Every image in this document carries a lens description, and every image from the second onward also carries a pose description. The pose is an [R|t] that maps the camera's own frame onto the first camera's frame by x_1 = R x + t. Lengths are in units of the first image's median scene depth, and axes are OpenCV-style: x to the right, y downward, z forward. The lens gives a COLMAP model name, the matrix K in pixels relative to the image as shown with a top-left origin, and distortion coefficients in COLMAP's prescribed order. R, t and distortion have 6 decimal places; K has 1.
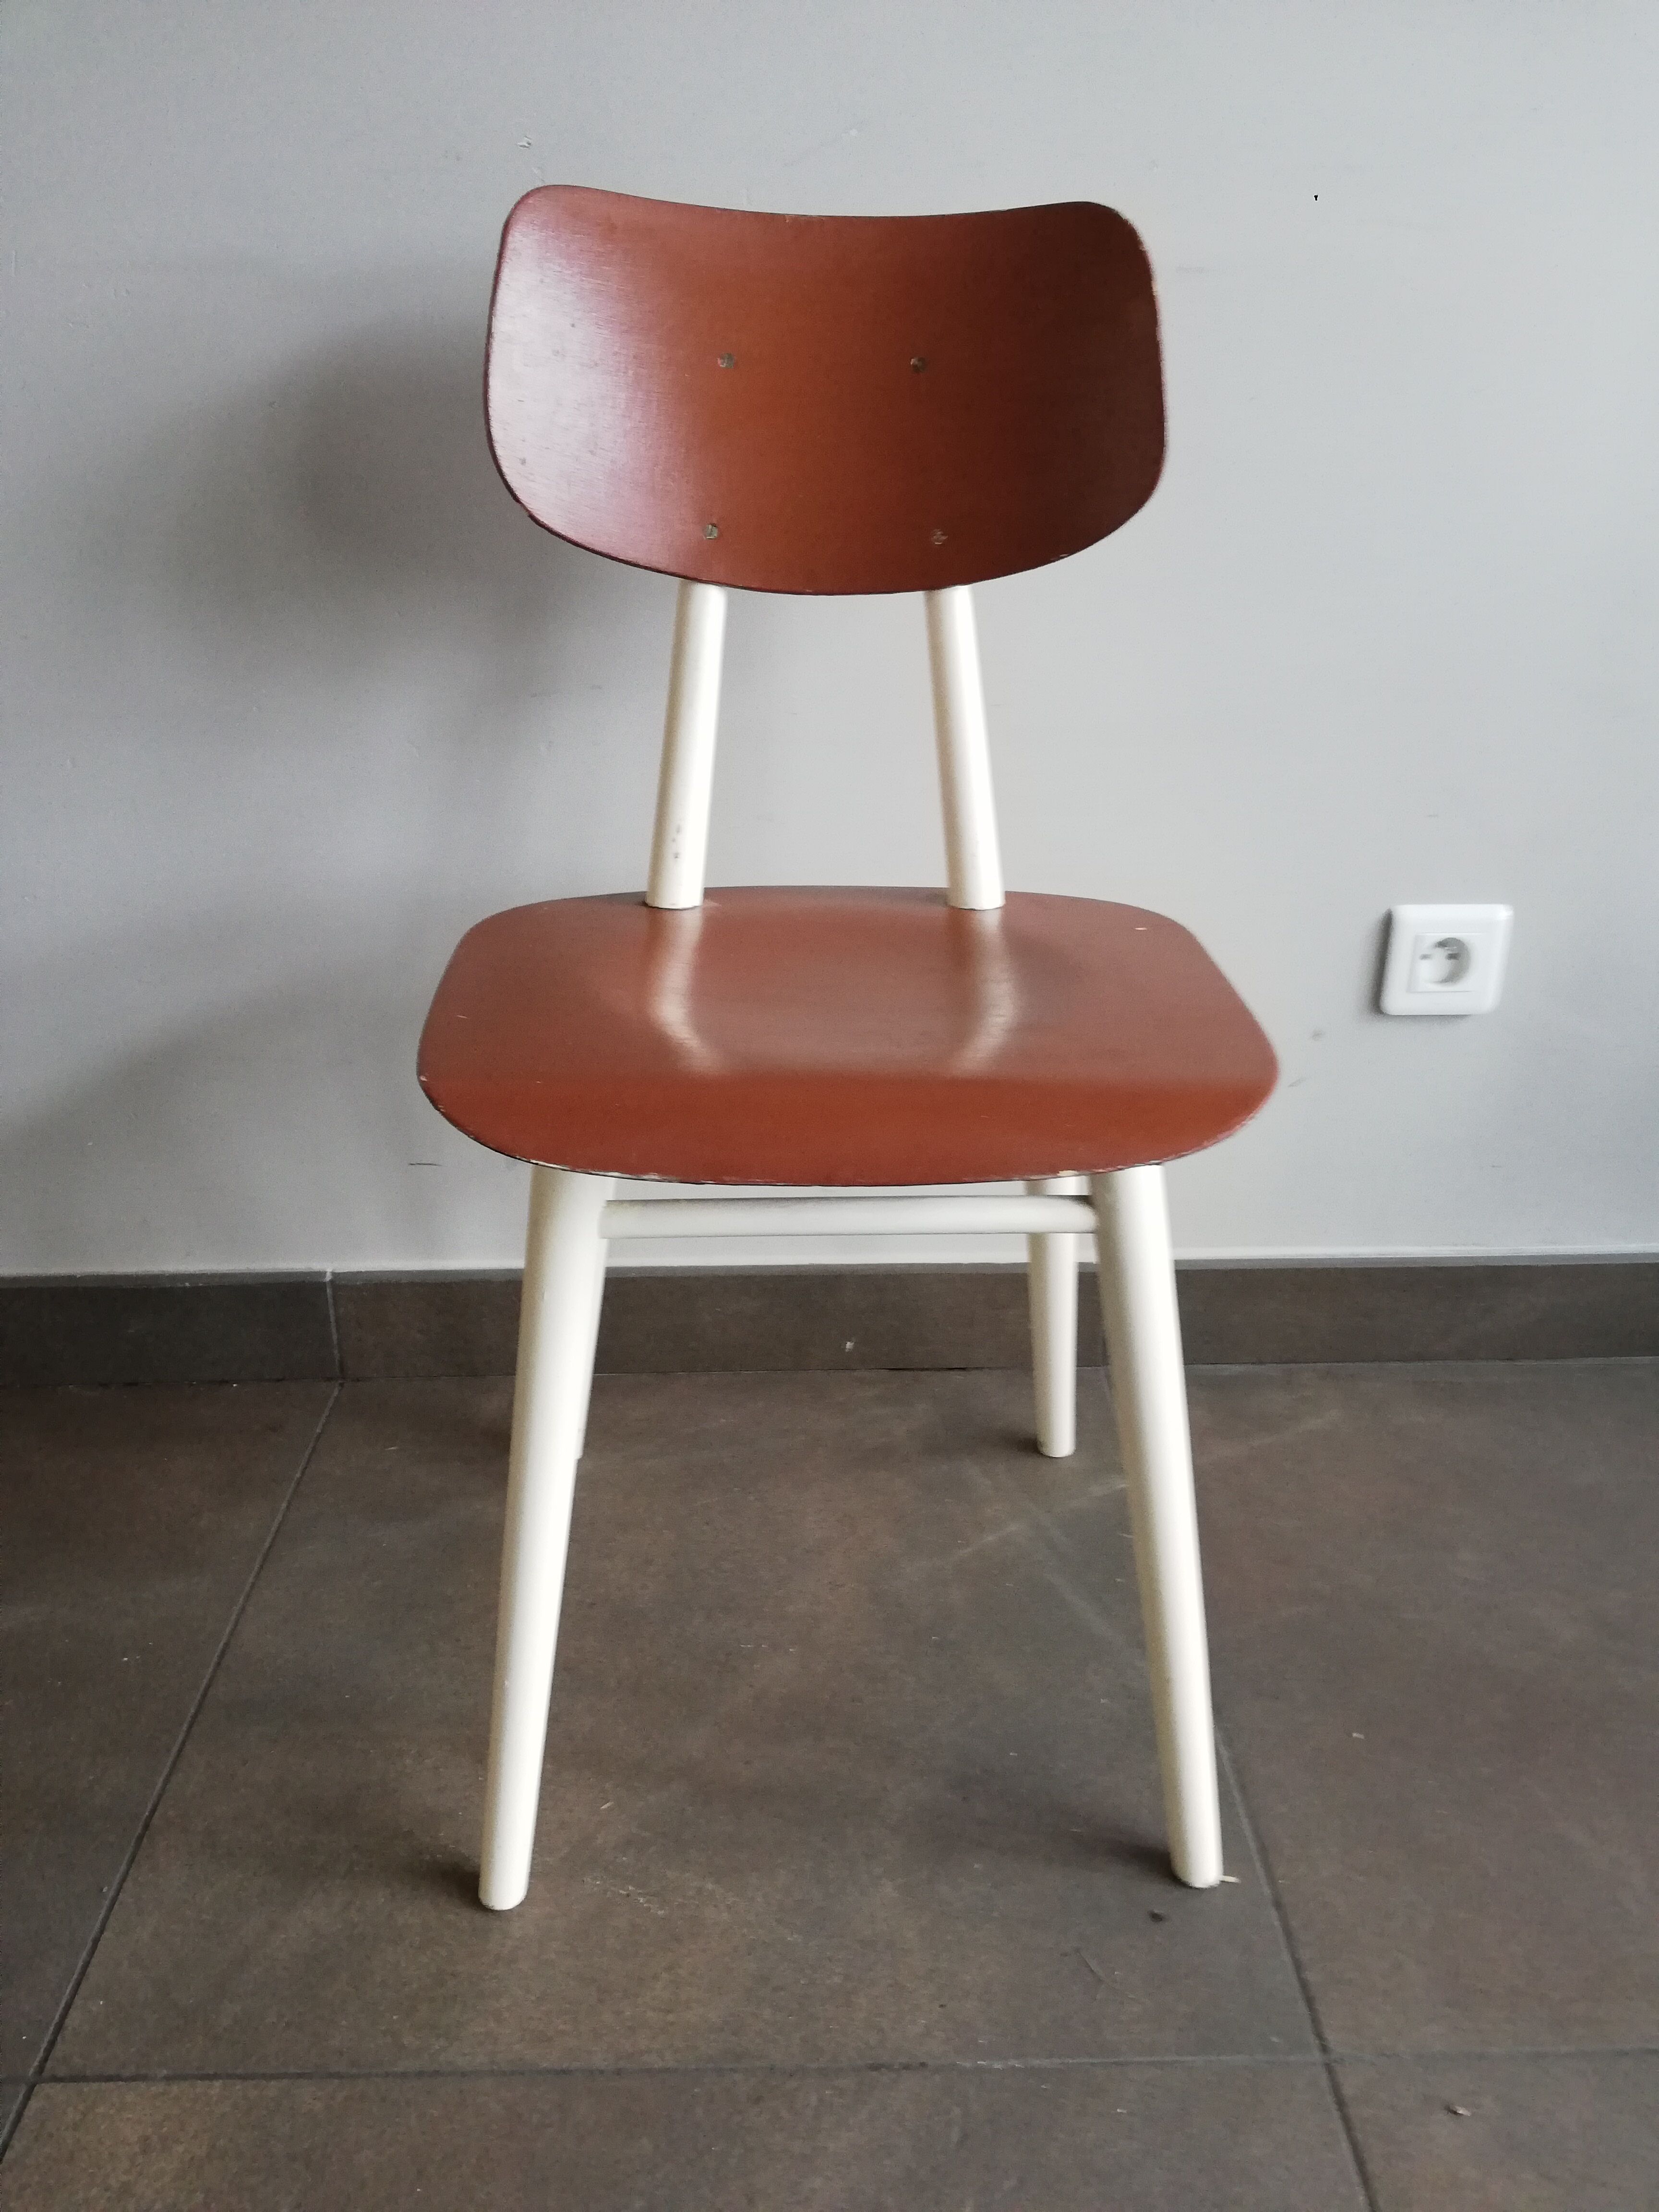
lens RADIAL K [[1678.3, 0, 830.6], [0, 1678.3, 1104.0], [0, 0, 1]] dist [0.011202, -0.035476]
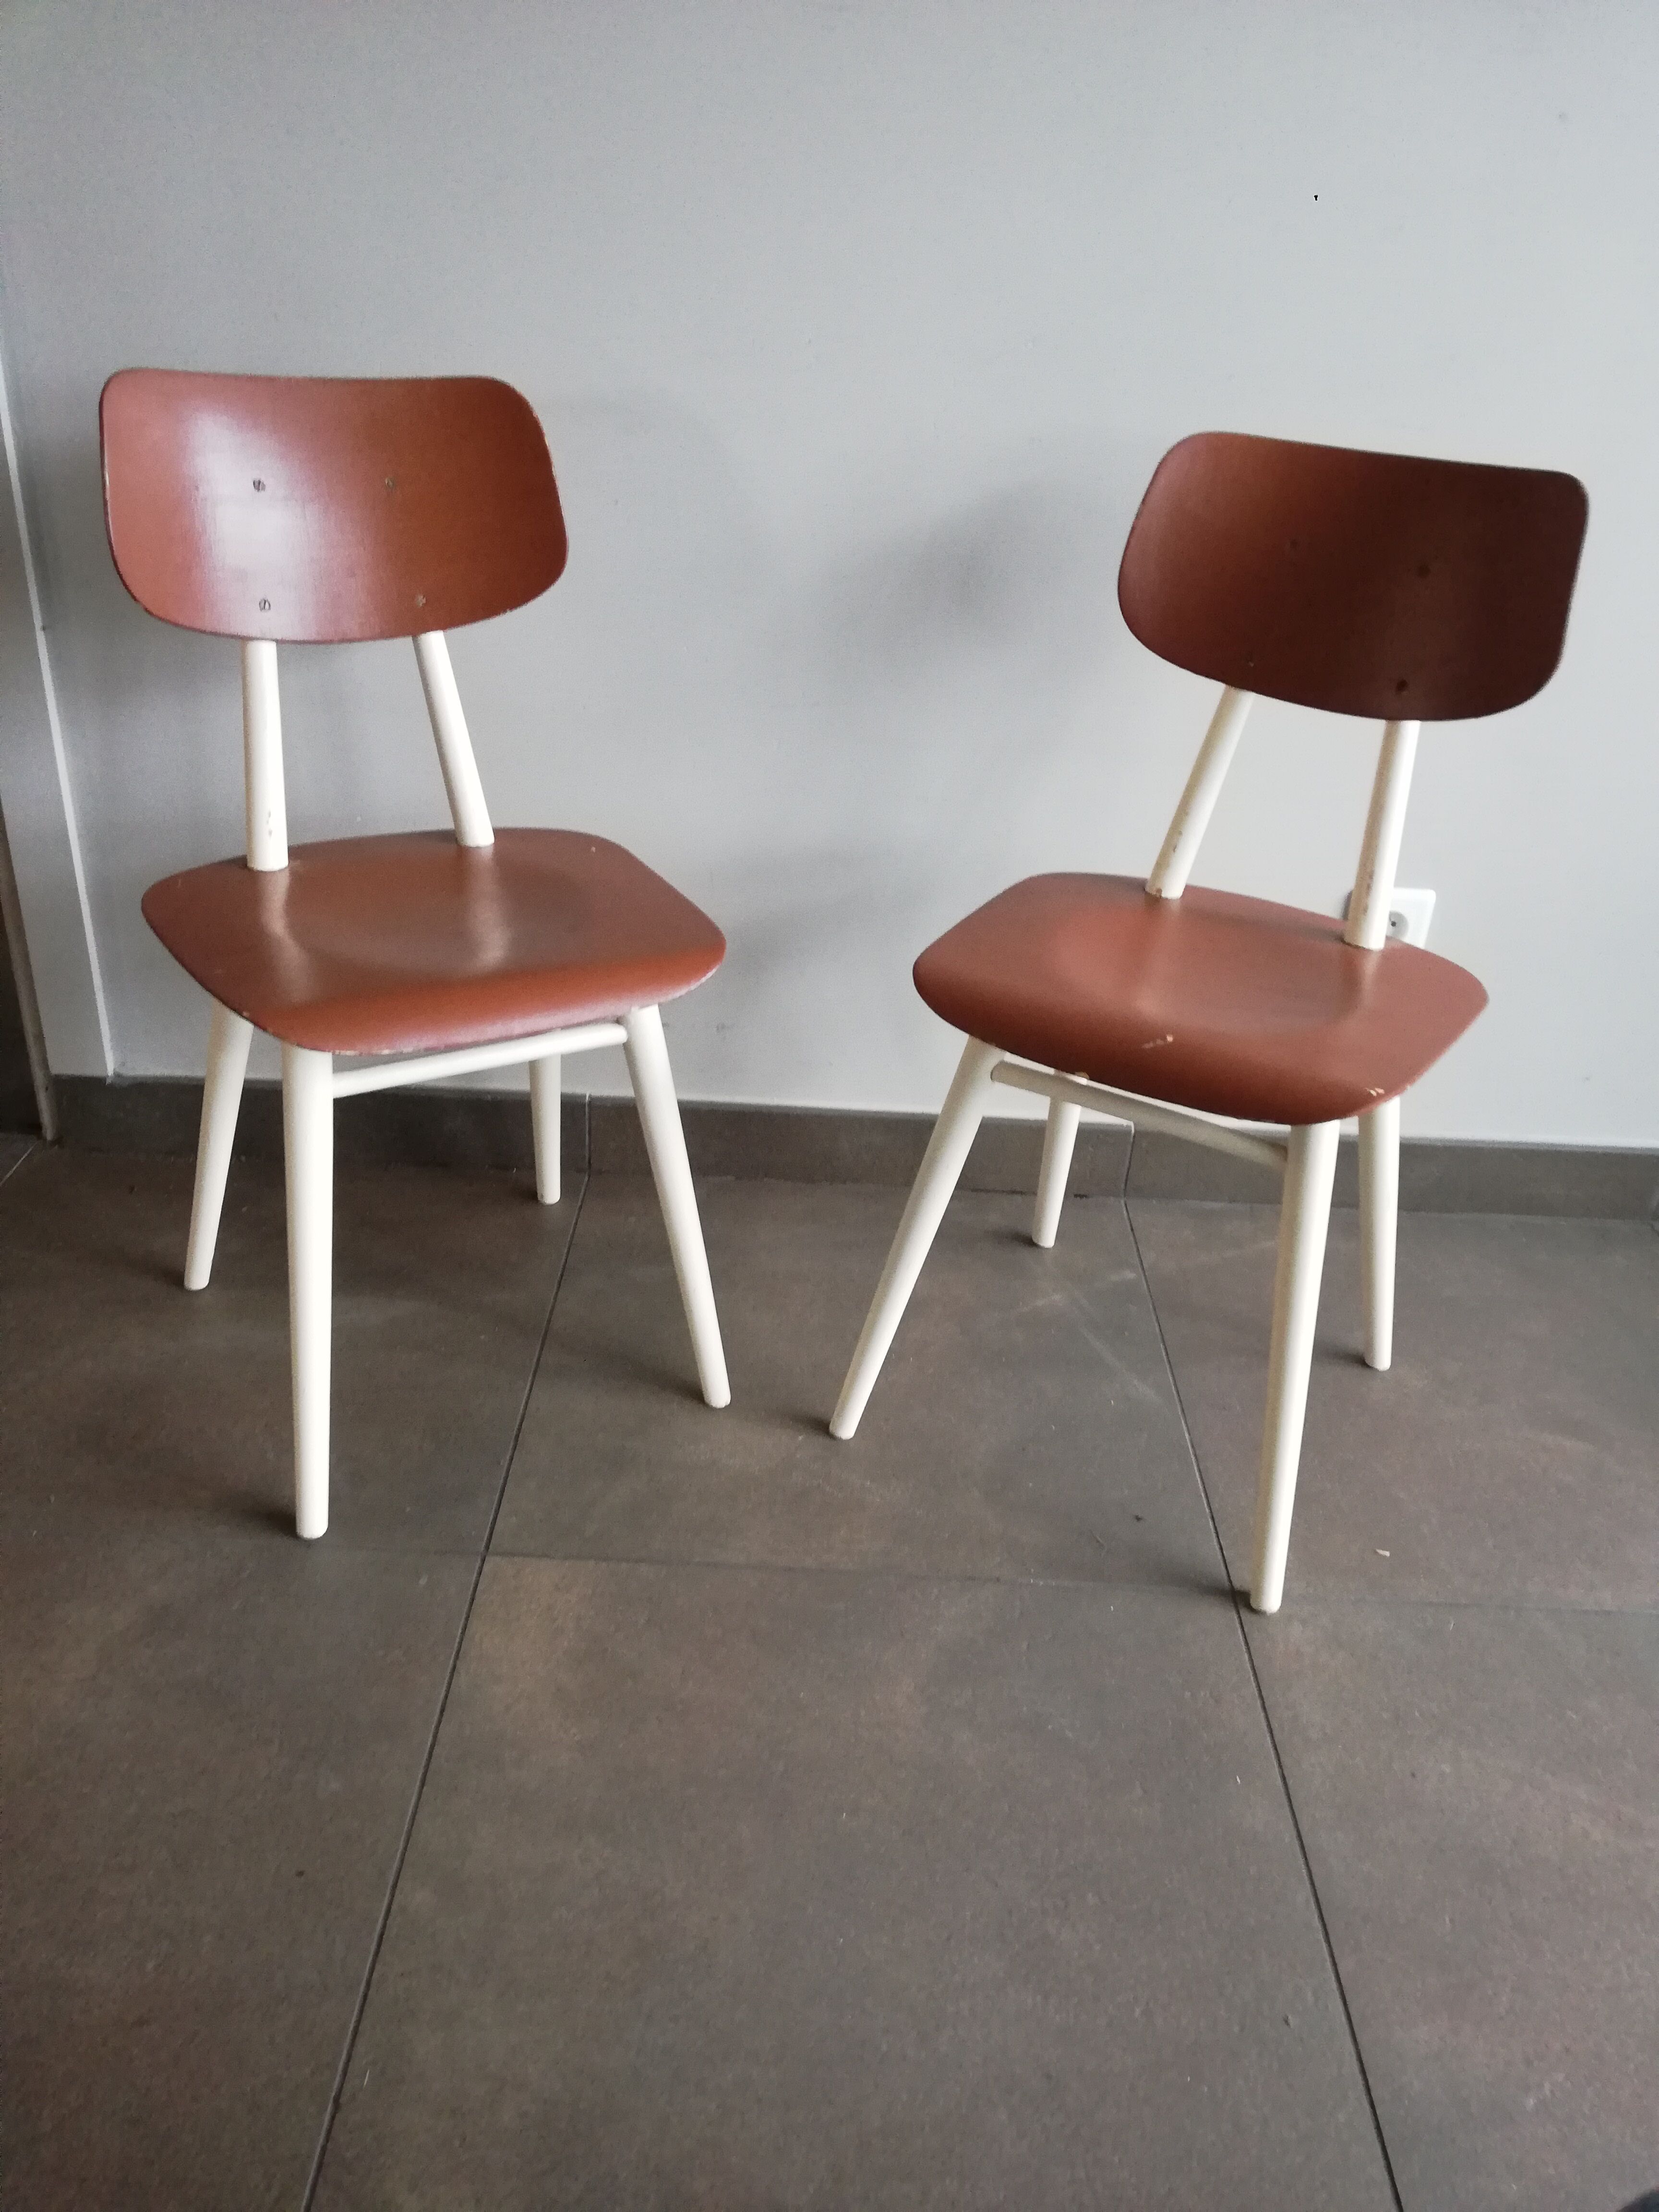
lens RADIAL K [[1678.3, 0, 827.5], [0, 1678.3, 1084.7], [0, 0, 1]] dist [0.011202, -0.035476]
pose [[0.997975, 0.063484, -0.003949, -0.119280], [-0.062976, 0.994891, 0.078907, -0.046348], [0.008938, -0.078498, 0.996874, -0.558603]]
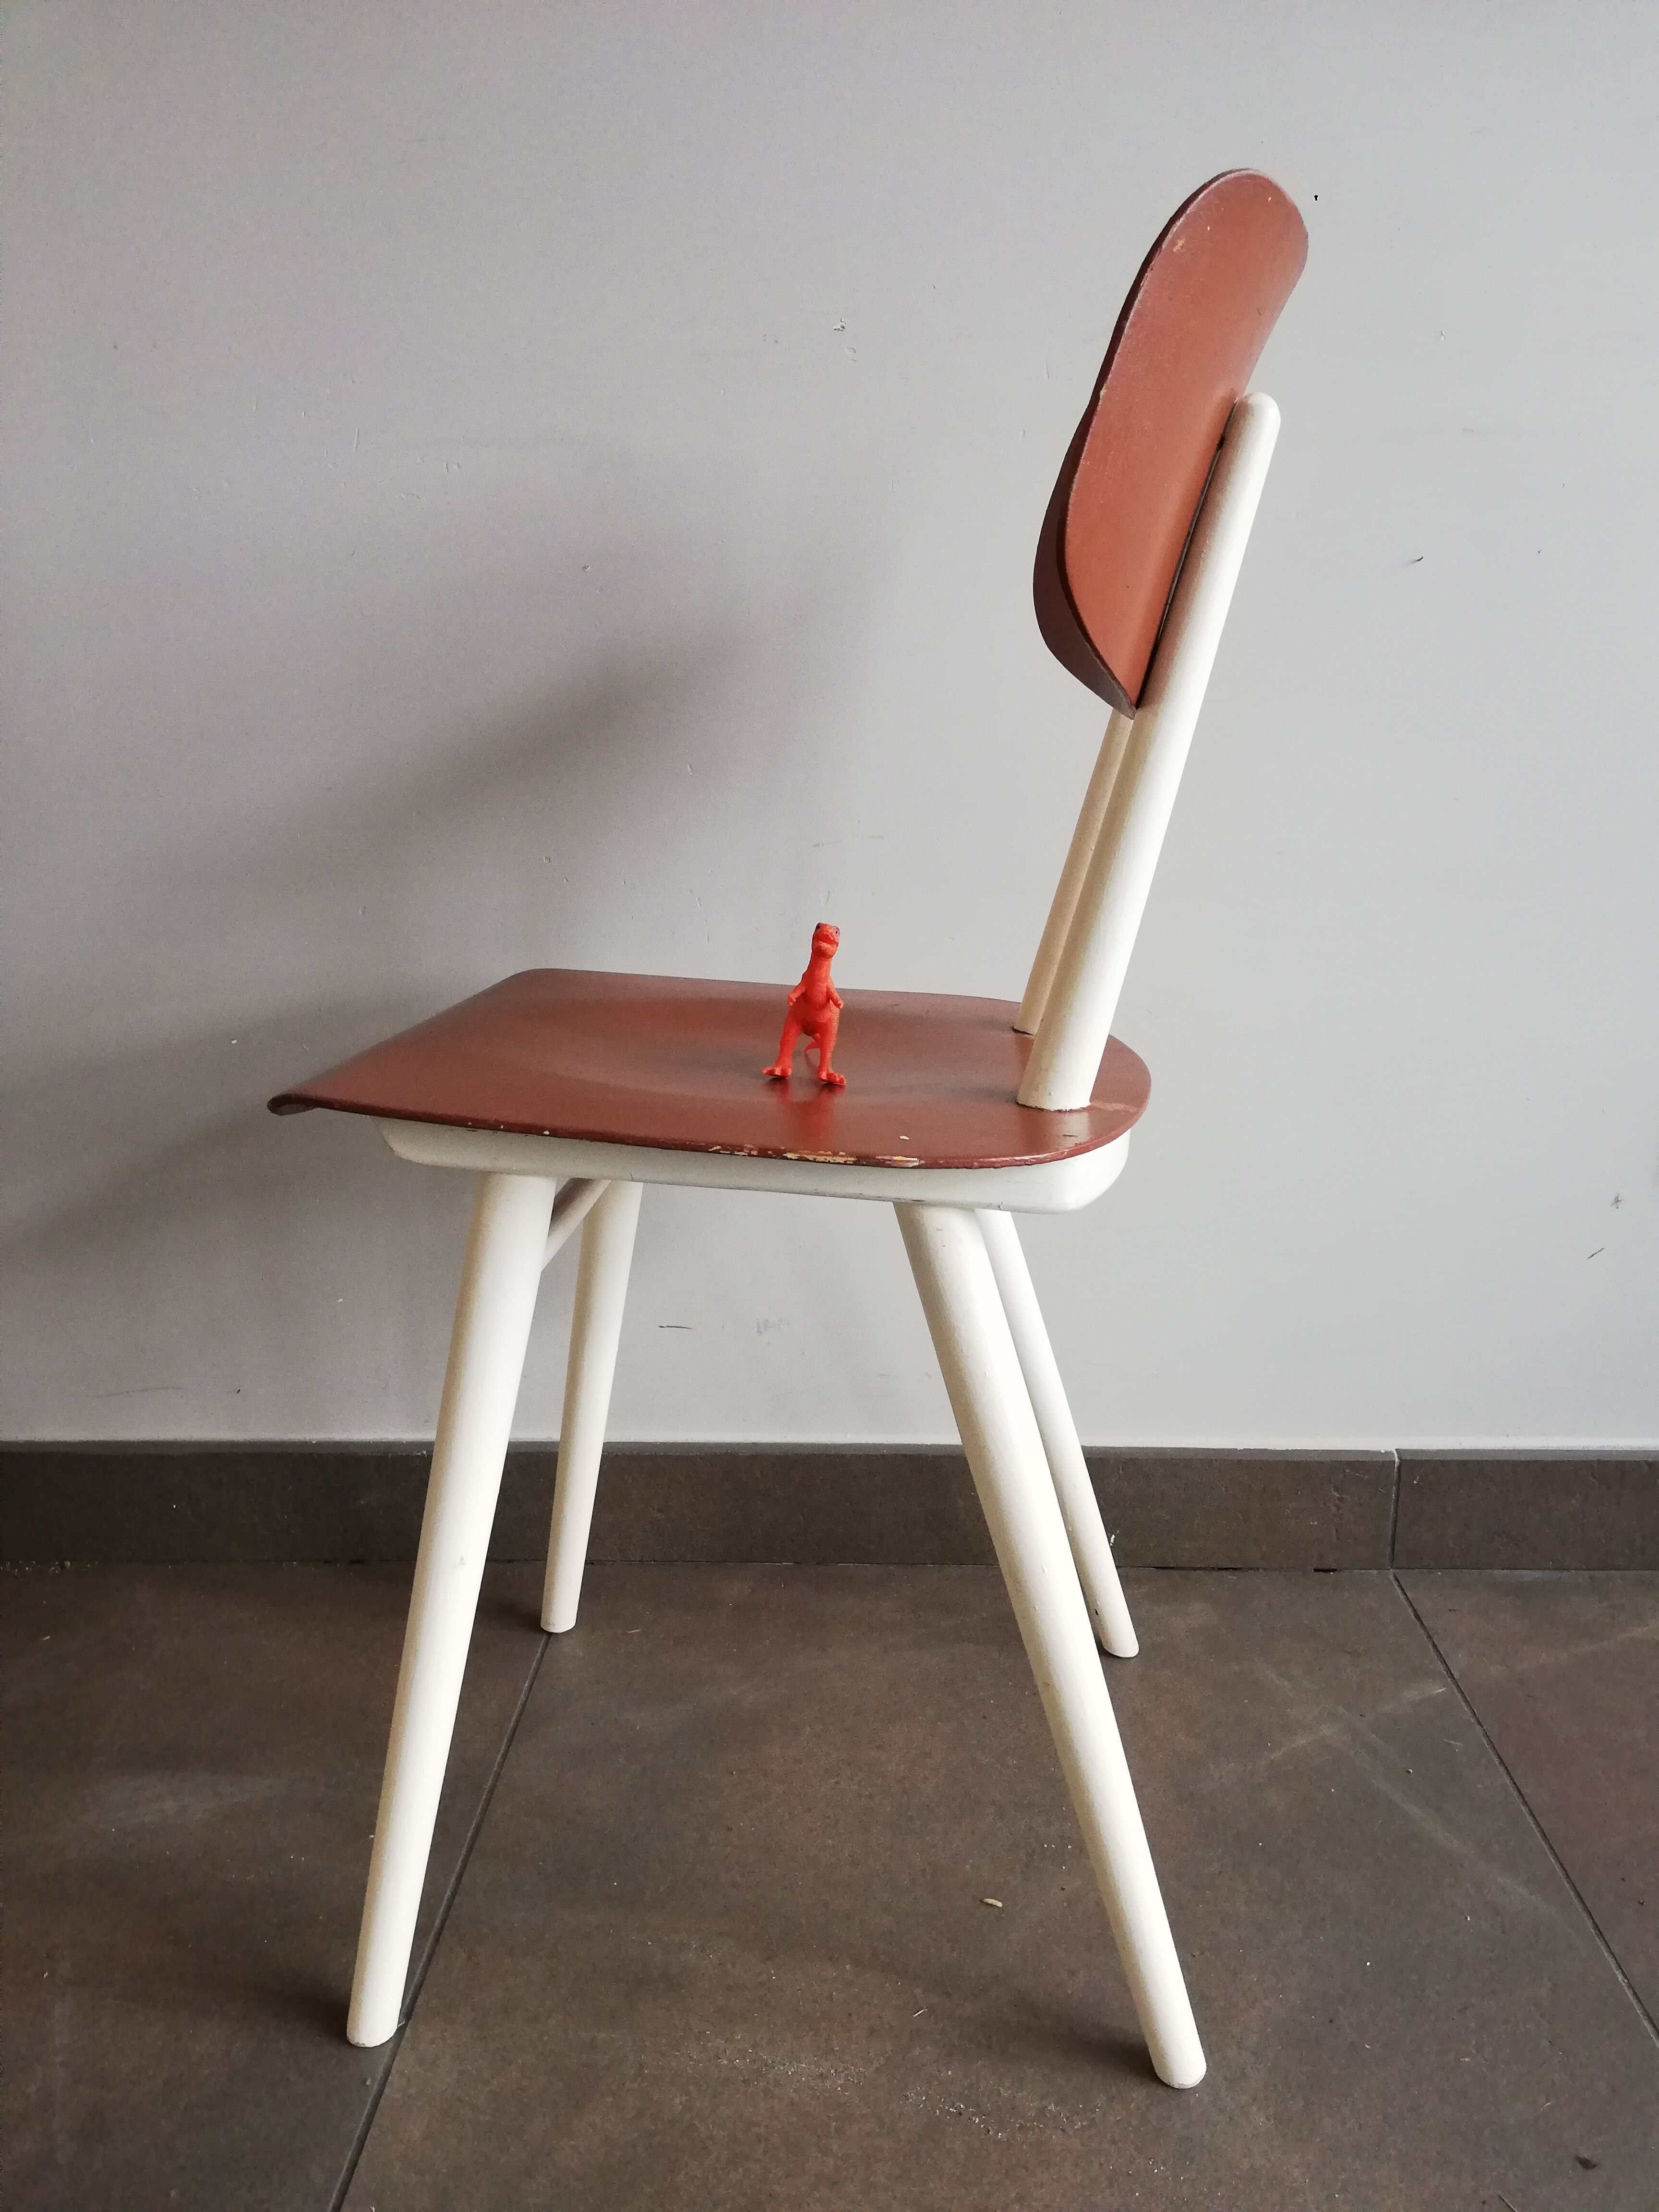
lens RADIAL K [[1678.3, 0, 821.4], [0, 1678.3, 1089.7], [0, 0, 1]] dist [0.011202, -0.035476]
pose [[0.997948, 0.003156, -0.063945, -0.125938], [-0.014936, 0.982702, -0.184592, 0.102001], [0.062257, 0.185169, 0.980733, 0.042810]]
